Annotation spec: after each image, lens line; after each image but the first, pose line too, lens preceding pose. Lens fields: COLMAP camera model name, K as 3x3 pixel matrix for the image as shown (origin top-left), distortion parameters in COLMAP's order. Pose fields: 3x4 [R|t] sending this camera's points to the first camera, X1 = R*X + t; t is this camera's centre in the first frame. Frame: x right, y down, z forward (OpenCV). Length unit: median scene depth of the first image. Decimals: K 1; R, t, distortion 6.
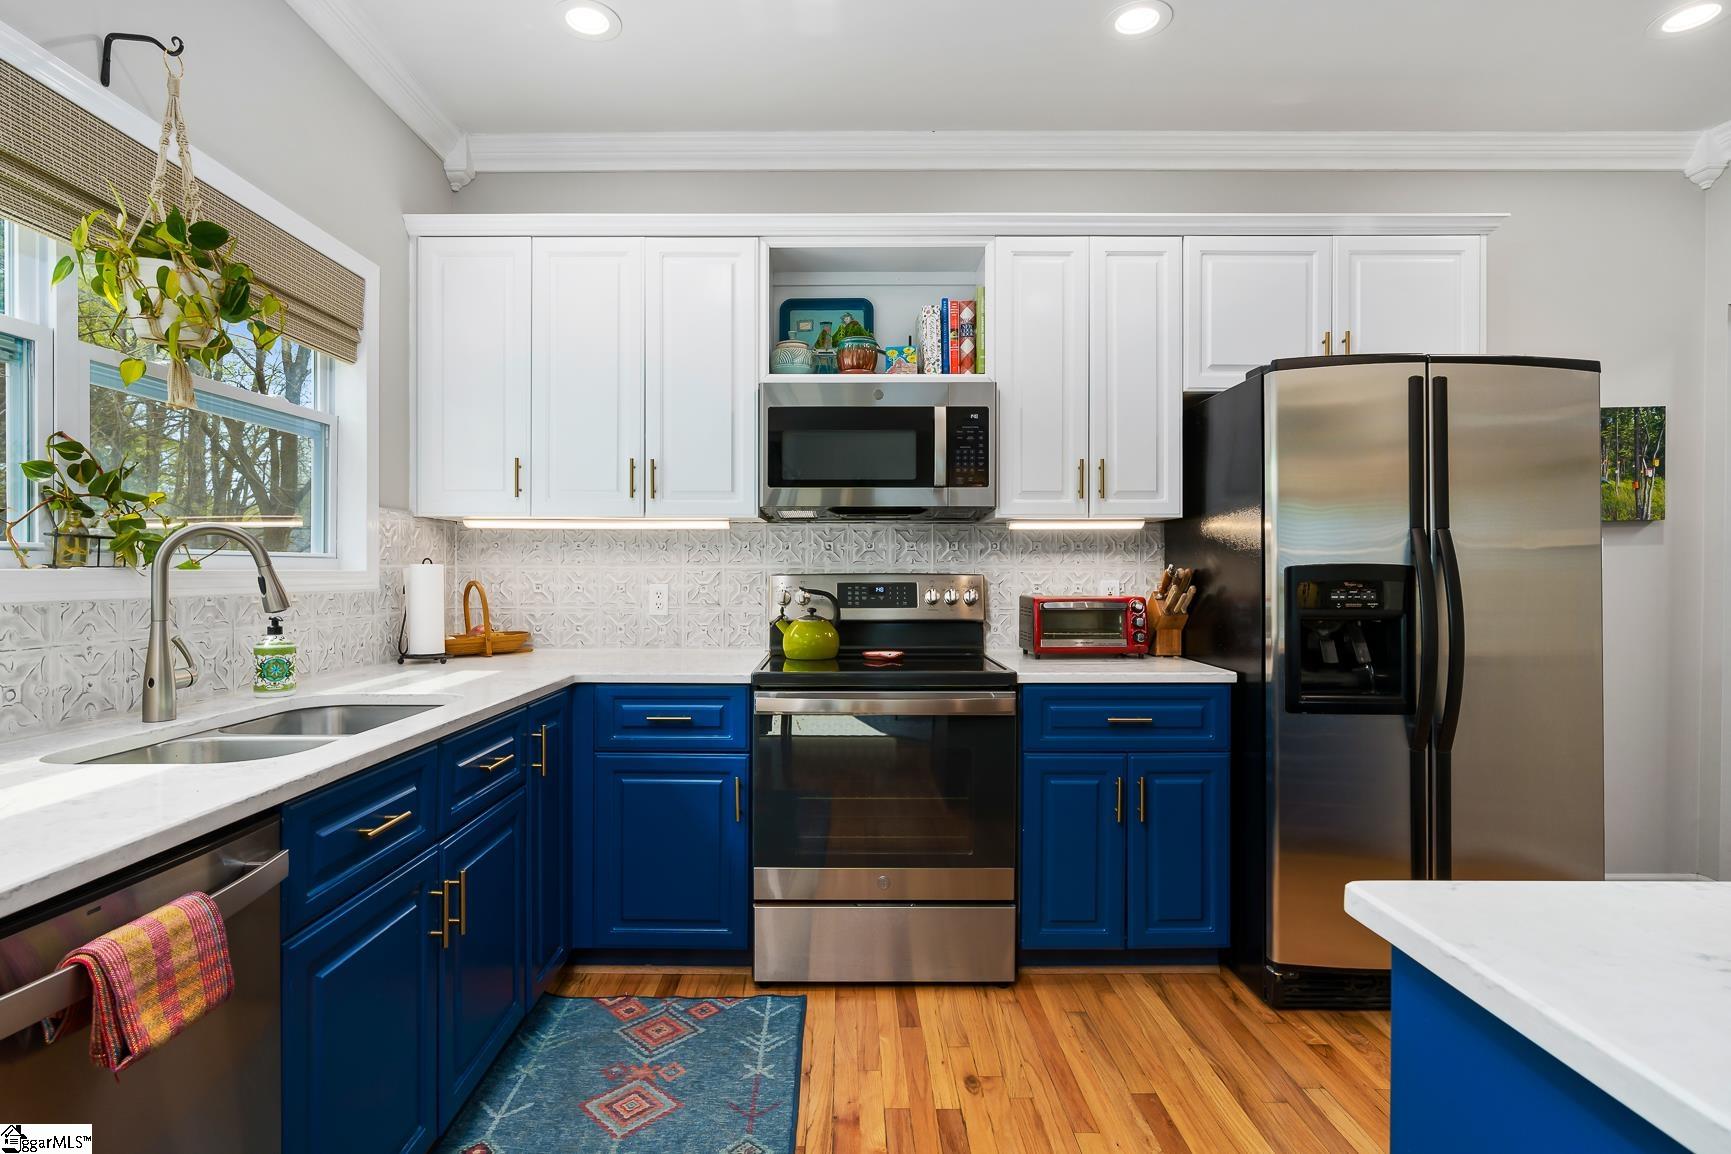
lens RADIAL K [[852.0, 0, 862.4], [0, 852.0, 568.3], [0, 0, 1]] dist [-0.004659, 0.004599]
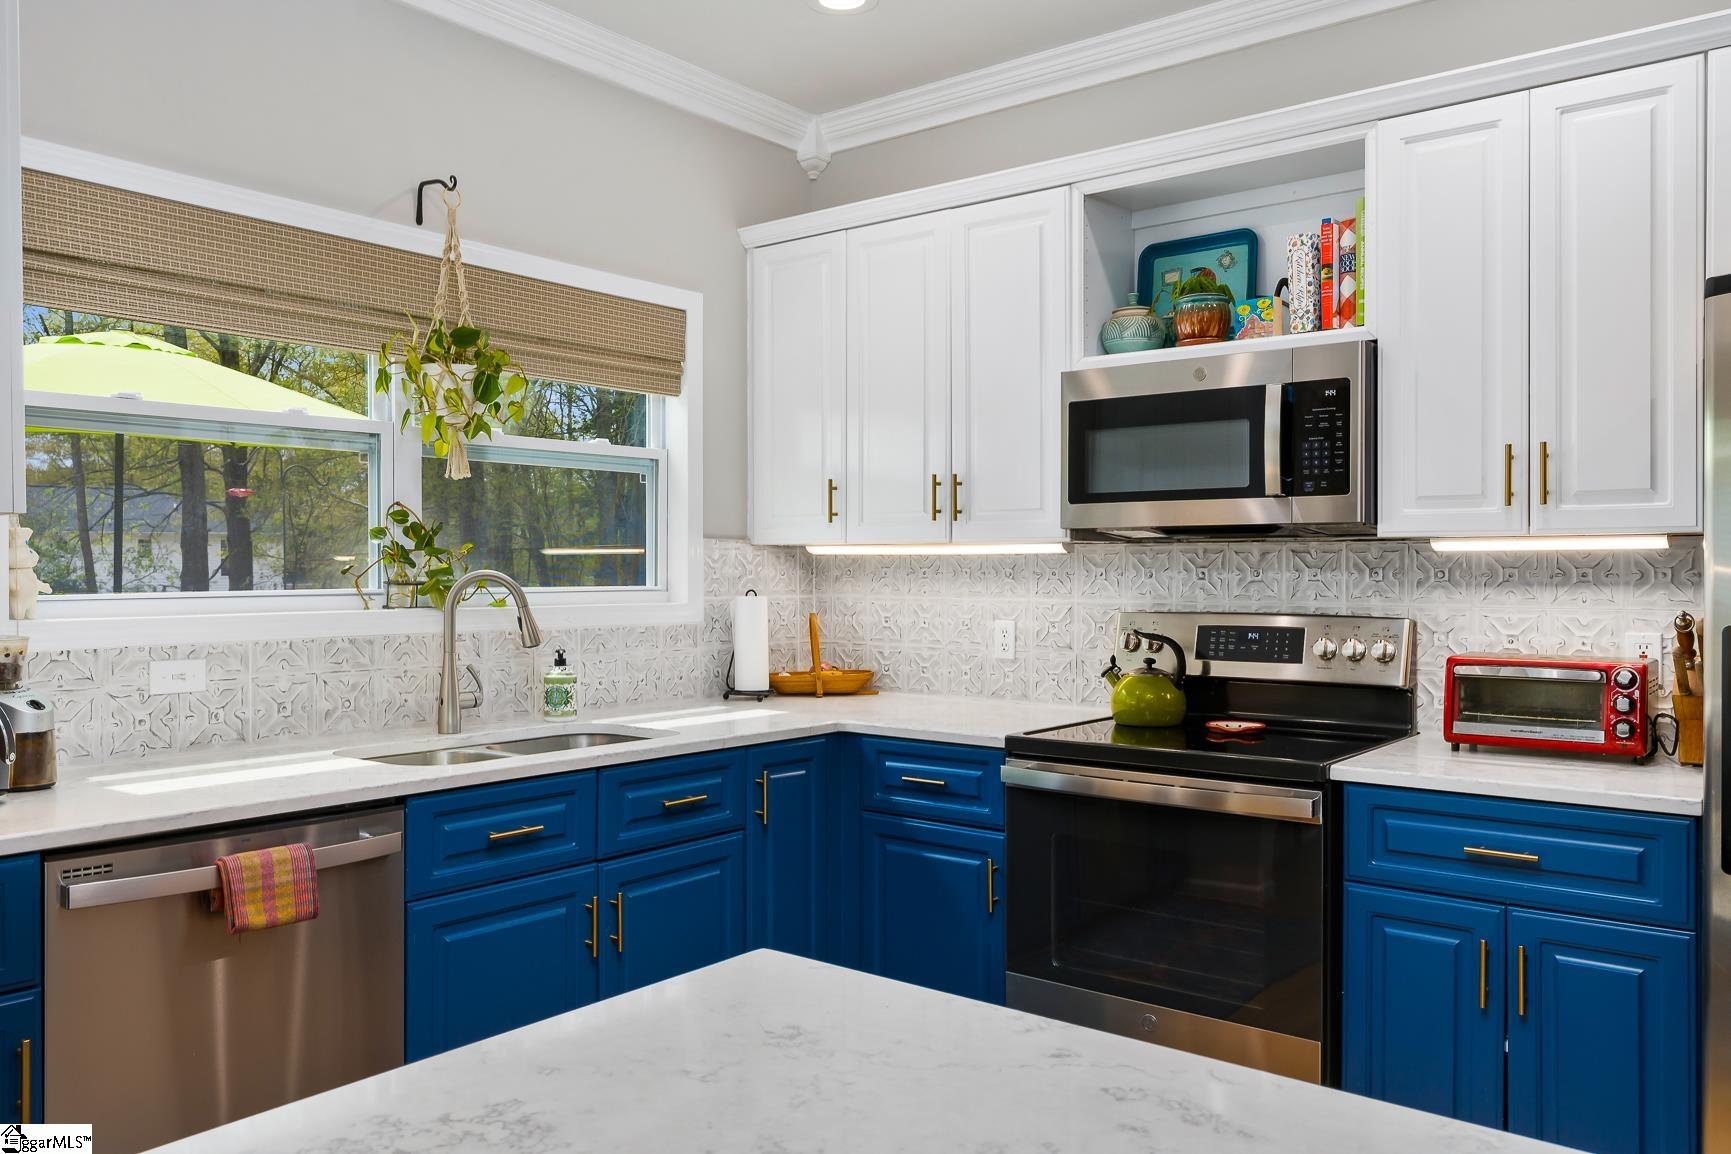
lens RADIAL K [[1300.7, 0, 869.1], [0, 1300.7, 580.2], [0, 0, 1]] dist [0.013251, -0.005866]
pose [[0.791430, 0.004406, -0.611244, 0.471929], [-0.000300, 0.999977, 0.006820, -0.032127], [0.611260, -0.005215, 0.791413, -0.068724]]
